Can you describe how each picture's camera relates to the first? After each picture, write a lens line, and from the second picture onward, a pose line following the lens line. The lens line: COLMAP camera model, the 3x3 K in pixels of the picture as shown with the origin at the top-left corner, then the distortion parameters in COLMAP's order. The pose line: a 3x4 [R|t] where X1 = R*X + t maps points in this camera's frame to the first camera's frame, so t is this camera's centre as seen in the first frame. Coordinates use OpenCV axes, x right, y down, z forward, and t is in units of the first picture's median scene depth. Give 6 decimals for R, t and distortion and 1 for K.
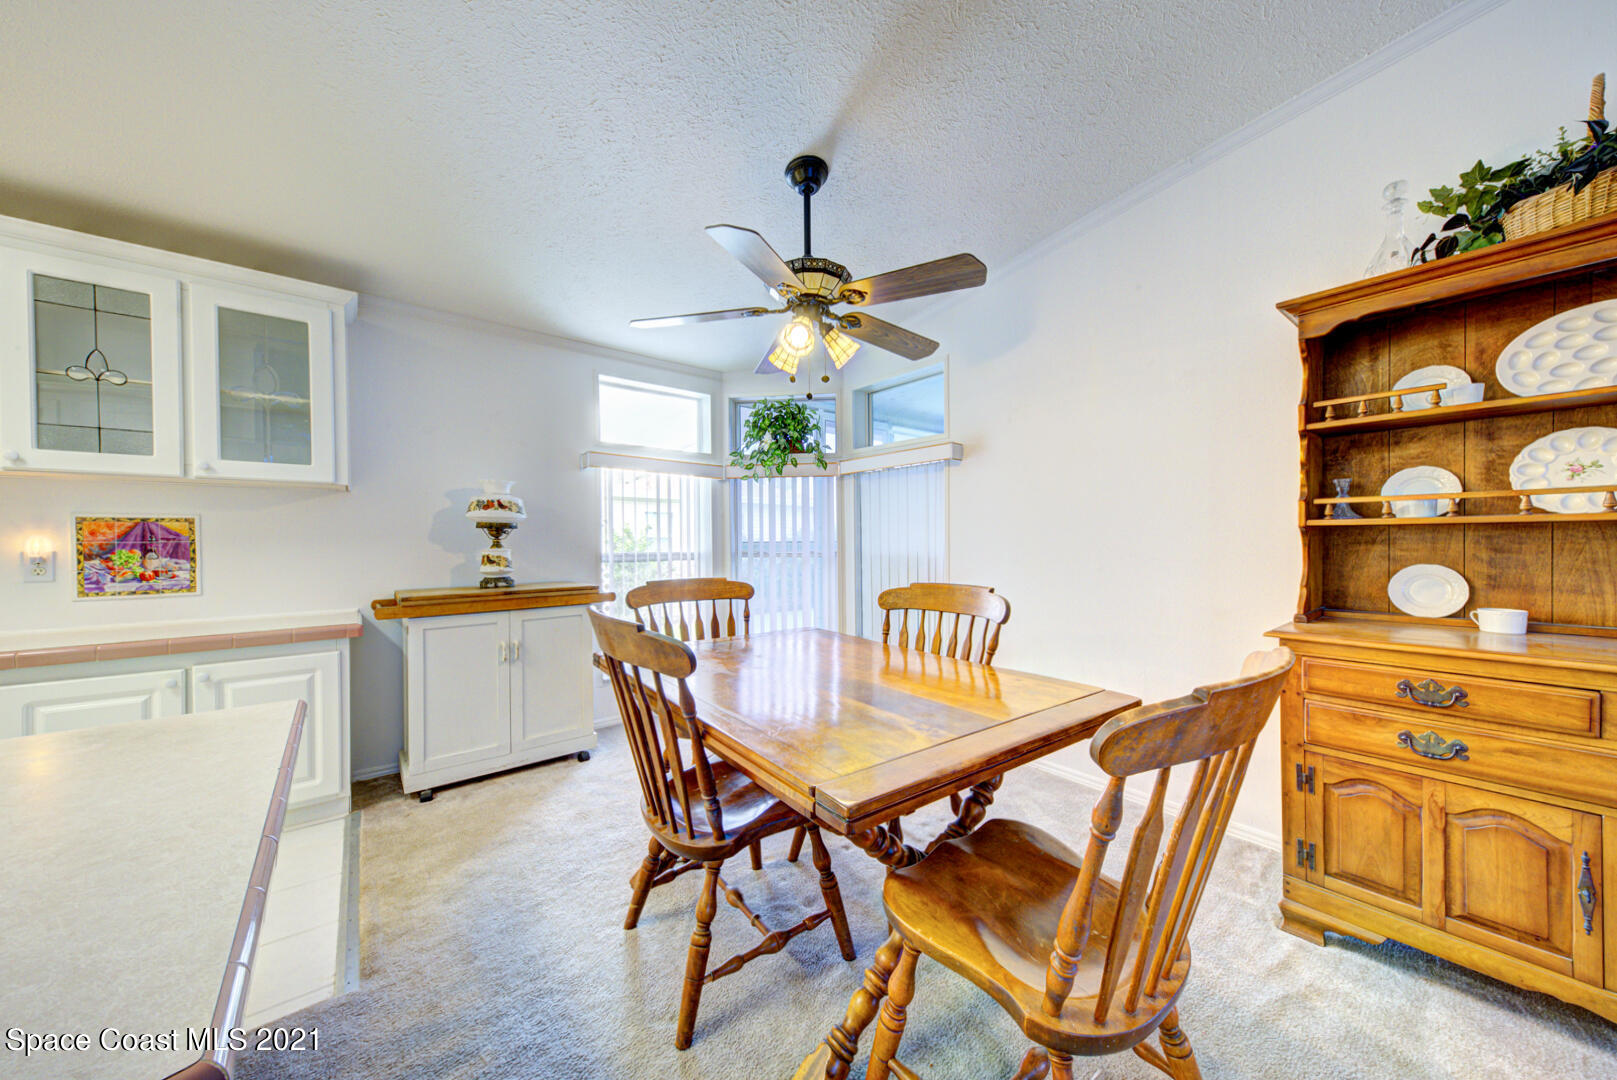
lens RADIAL K [[552.5, 0, 804.6], [0, 552.5, 547.6], [0, 0, 1]] dist [0.016317, -0.002952]
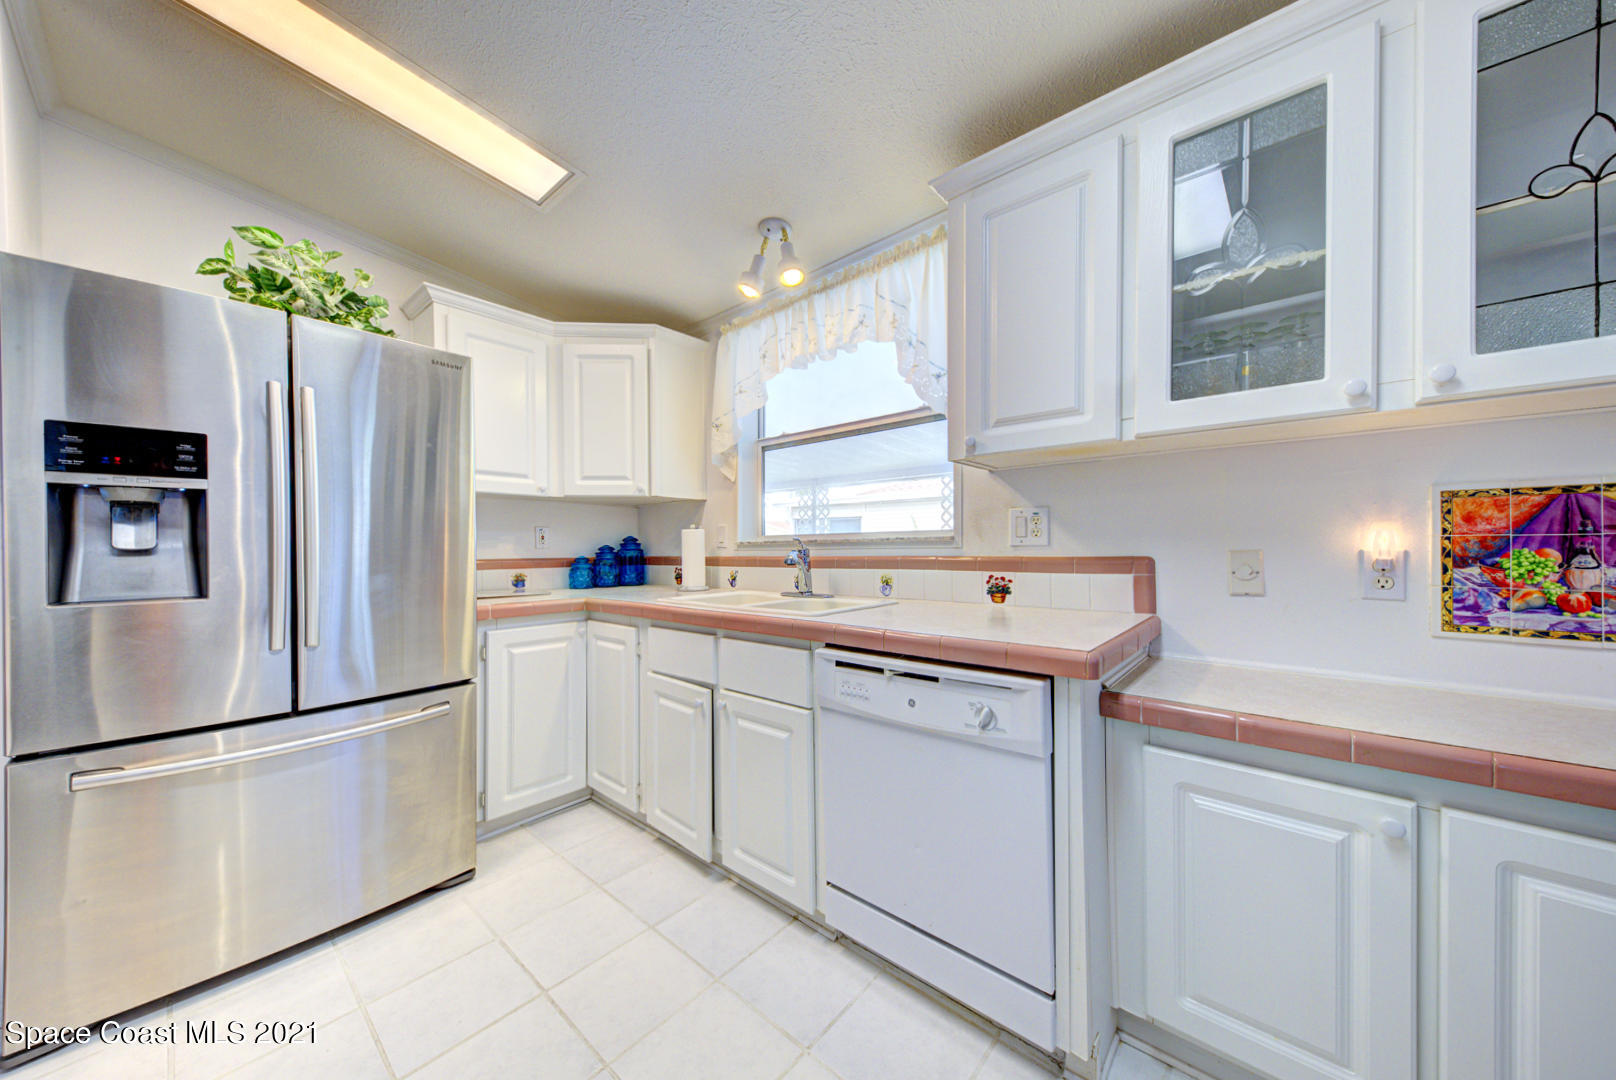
lens RADIAL K [[552.1, 0, 814.1], [0, 552.1, 546.5], [0, 0, 1]] dist [0.016317, -0.002952]
pose [[0.181960, 0.010182, -0.983253, -0.814059], [-0.004581, 0.999944, 0.009507, -0.000475], [0.983295, 0.002774, 0.181997, 0.256624]]
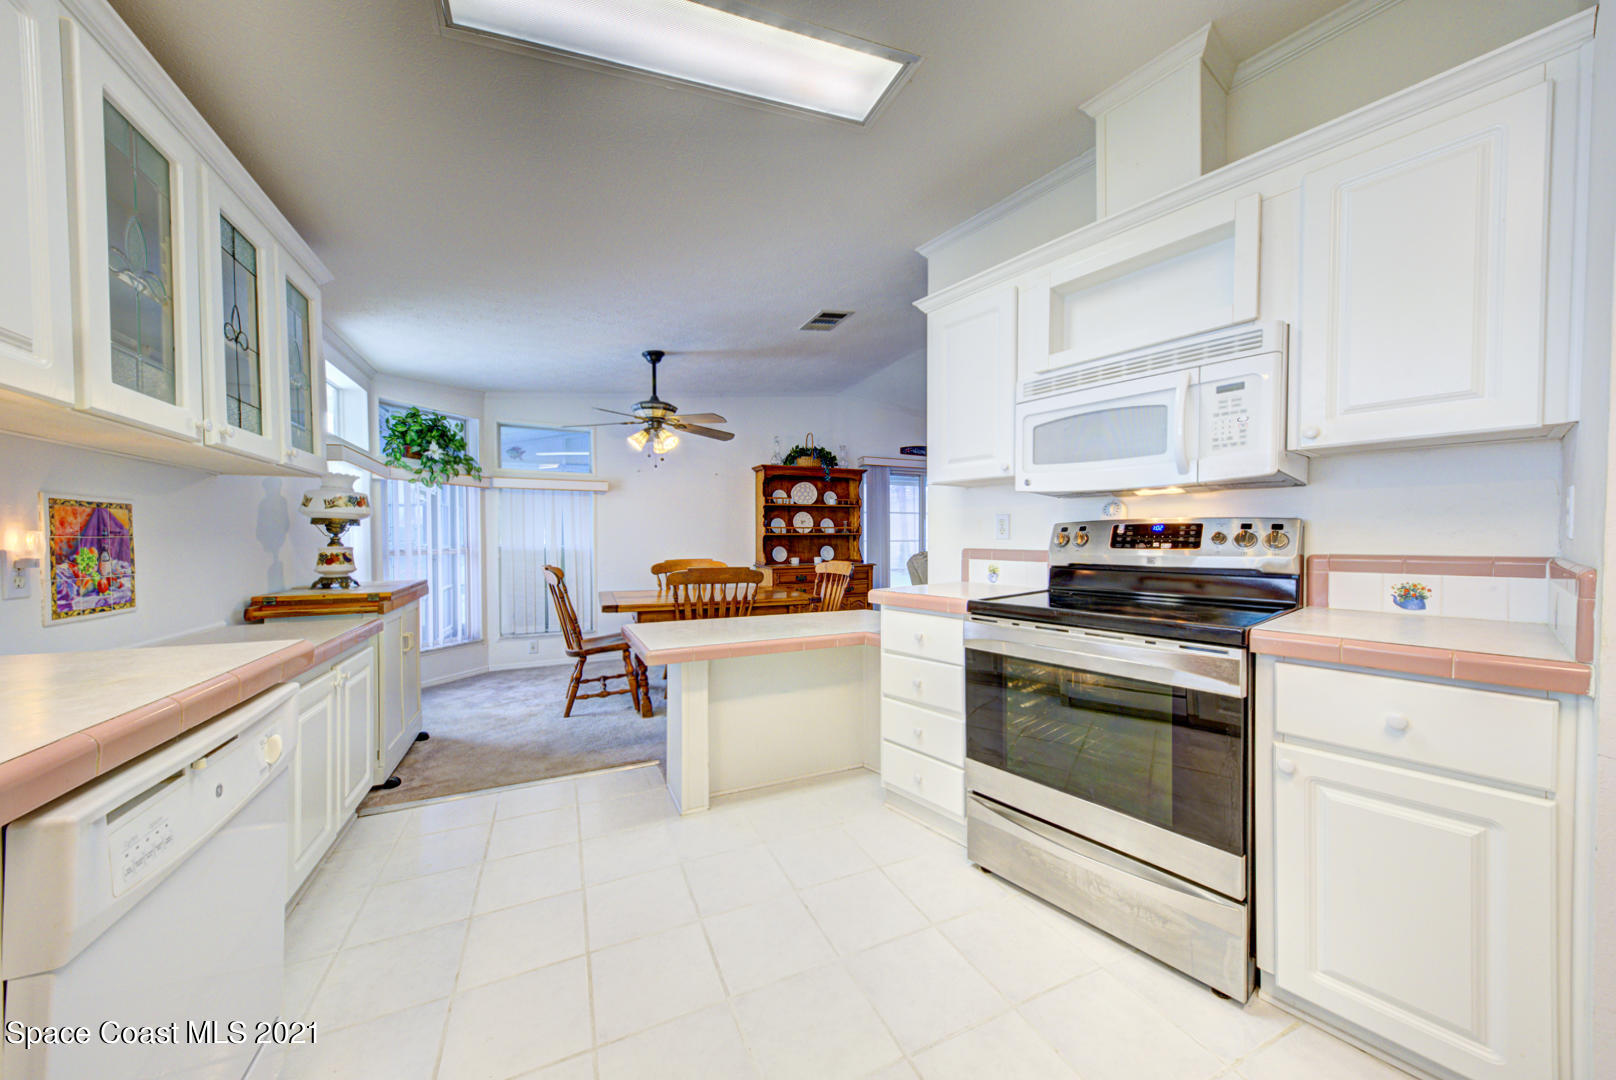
lens RADIAL K [[552.1, 0, 821.7], [0, 552.1, 546.3], [0, 0, 1]] dist [0.016317, -0.002952]
pose [[0.225051, -0.008161, 0.974313, -1.663161], [0.012357, 0.999908, 0.005521, 0.009166], [-0.974269, 0.010797, 0.225132, -0.023600]]
